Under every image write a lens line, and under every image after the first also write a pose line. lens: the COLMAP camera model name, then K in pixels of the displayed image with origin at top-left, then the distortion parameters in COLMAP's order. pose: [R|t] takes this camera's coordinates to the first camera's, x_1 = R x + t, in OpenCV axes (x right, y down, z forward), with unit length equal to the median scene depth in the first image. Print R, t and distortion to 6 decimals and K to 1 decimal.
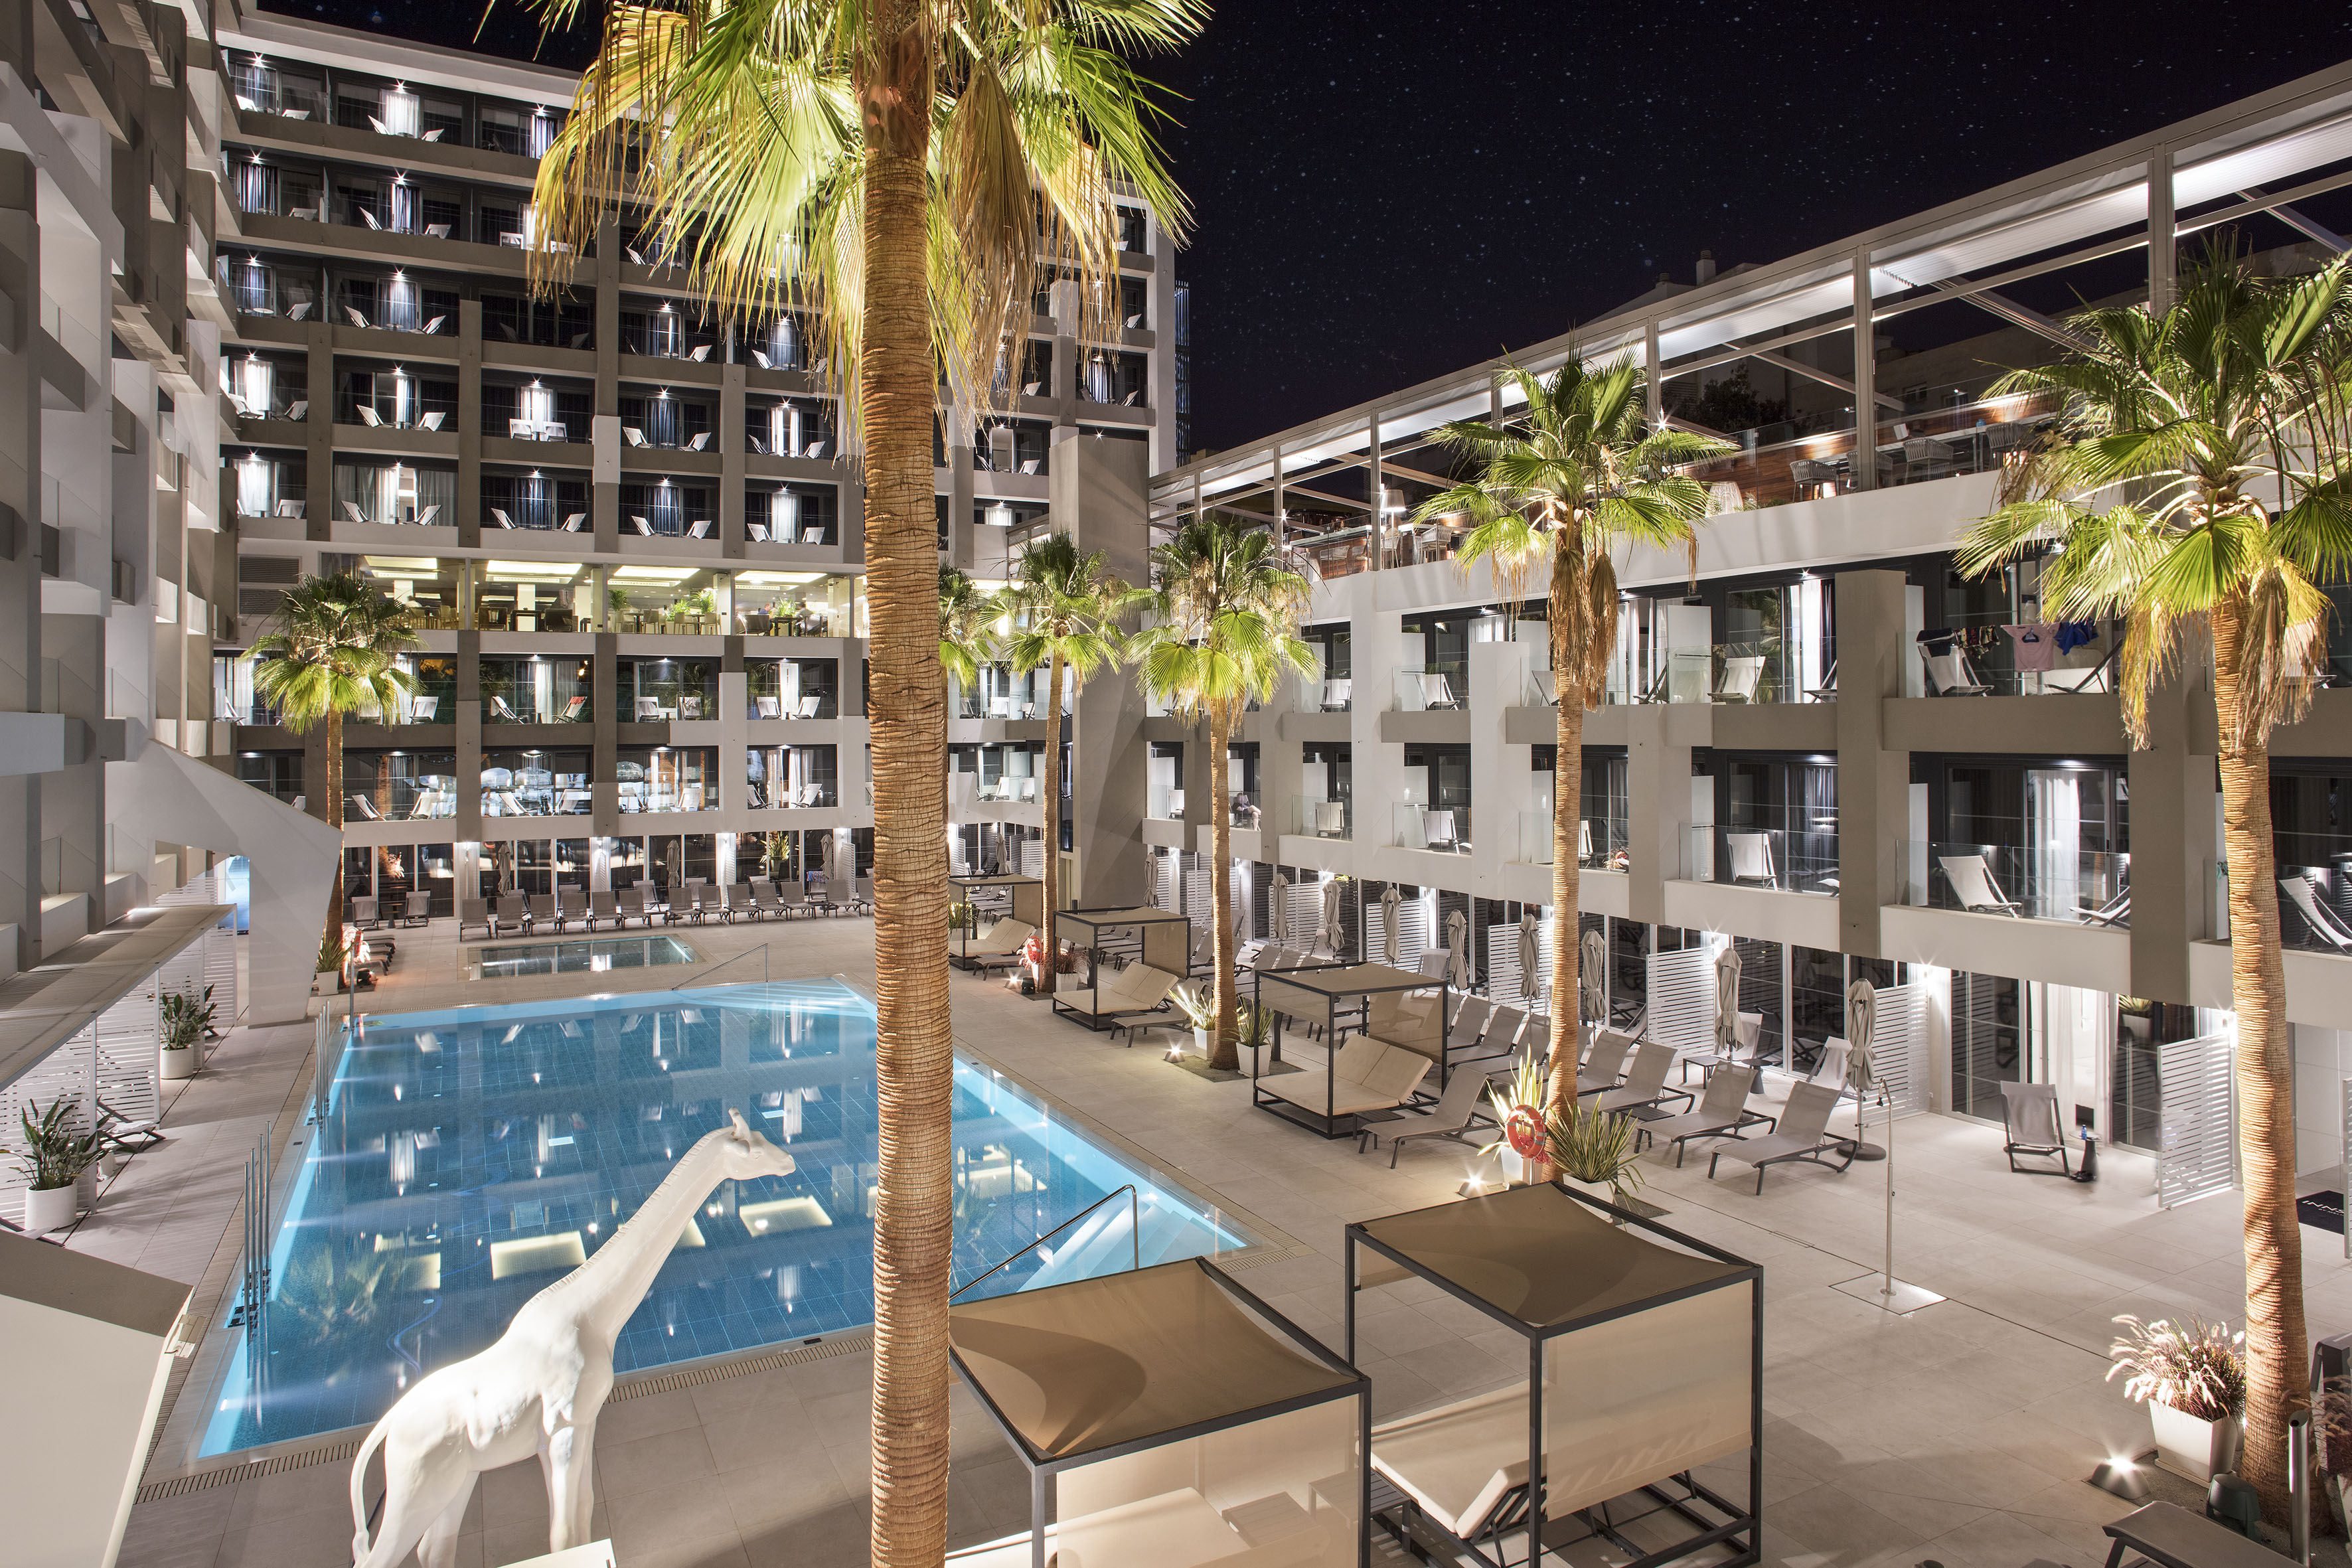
lens RADIAL K [[1364.1, 0, 1175.0], [0, 1364.1, 761.9], [0, 0, 1]] dist [-0.067509, 0.049831]
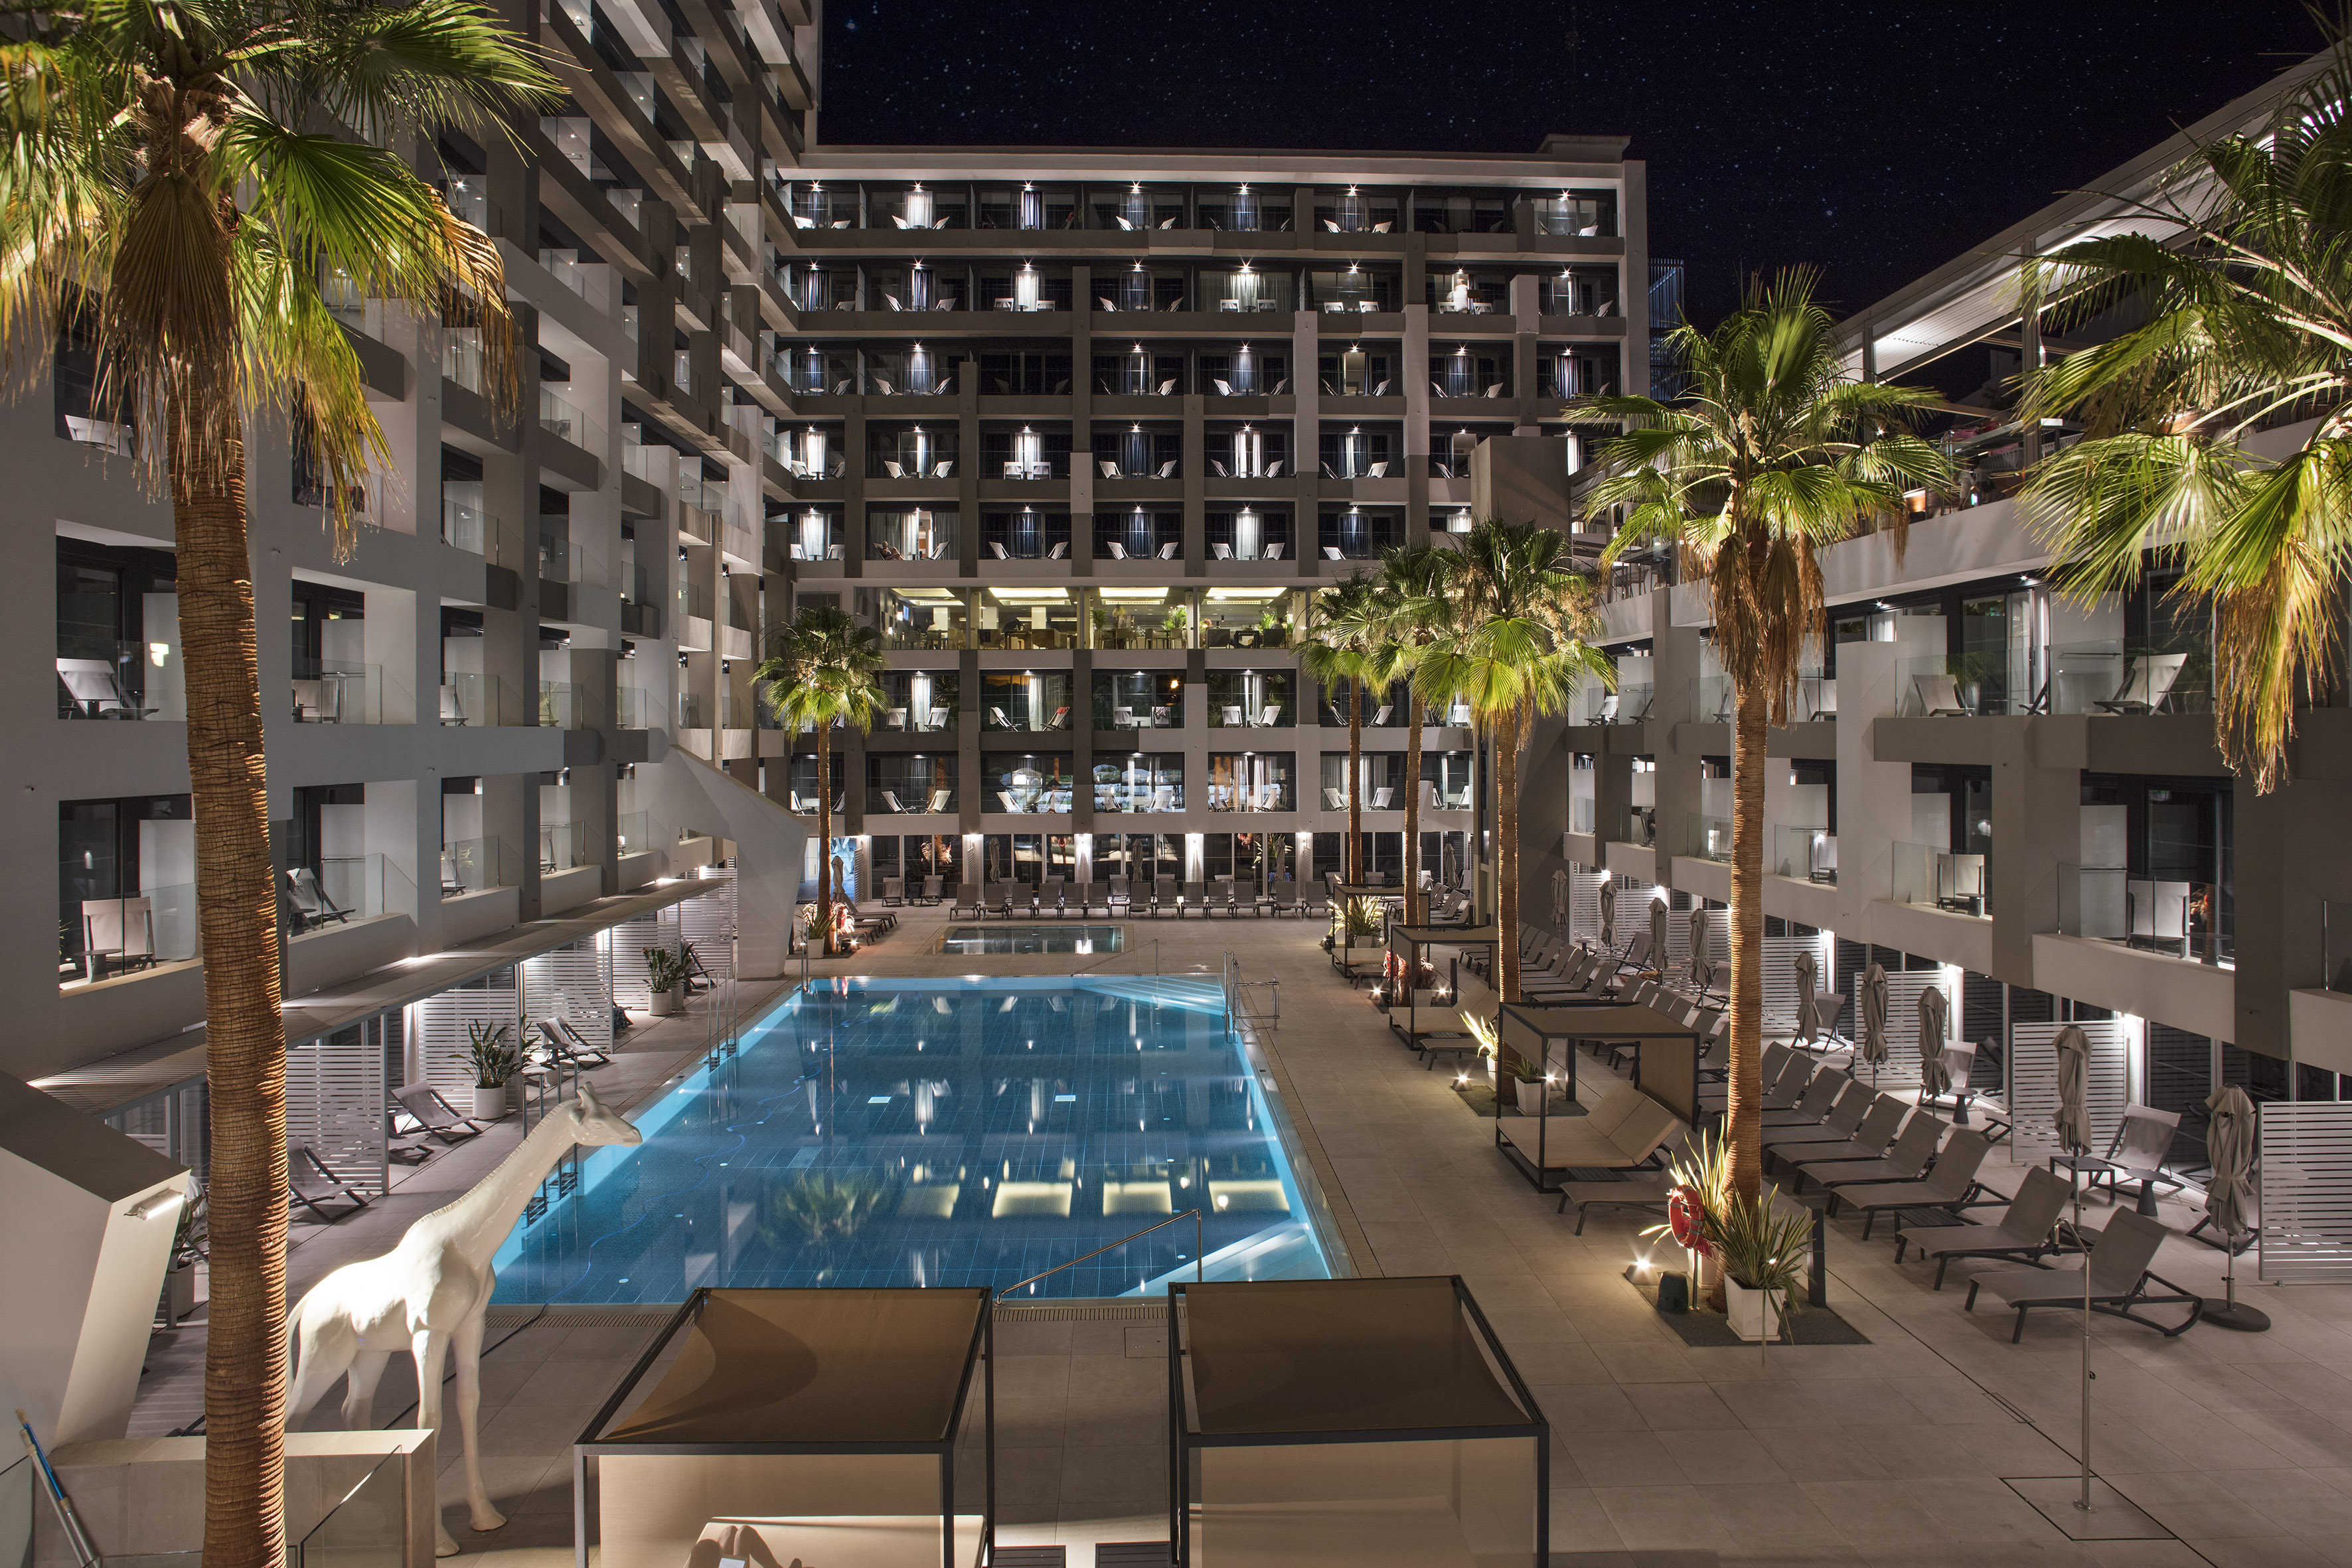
lens RADIAL K [[1337.4, 0, 1176.0], [0, 1337.4, 784.0], [0, 0, 1]] dist [-0.072860, 0.045677]
pose [[0.907581, 0.018704, -0.419461, 0.110569], [-0.013289, 0.999786, 0.015828, -0.003559], [0.419668, -0.008790, 0.907635, 0.038947]]
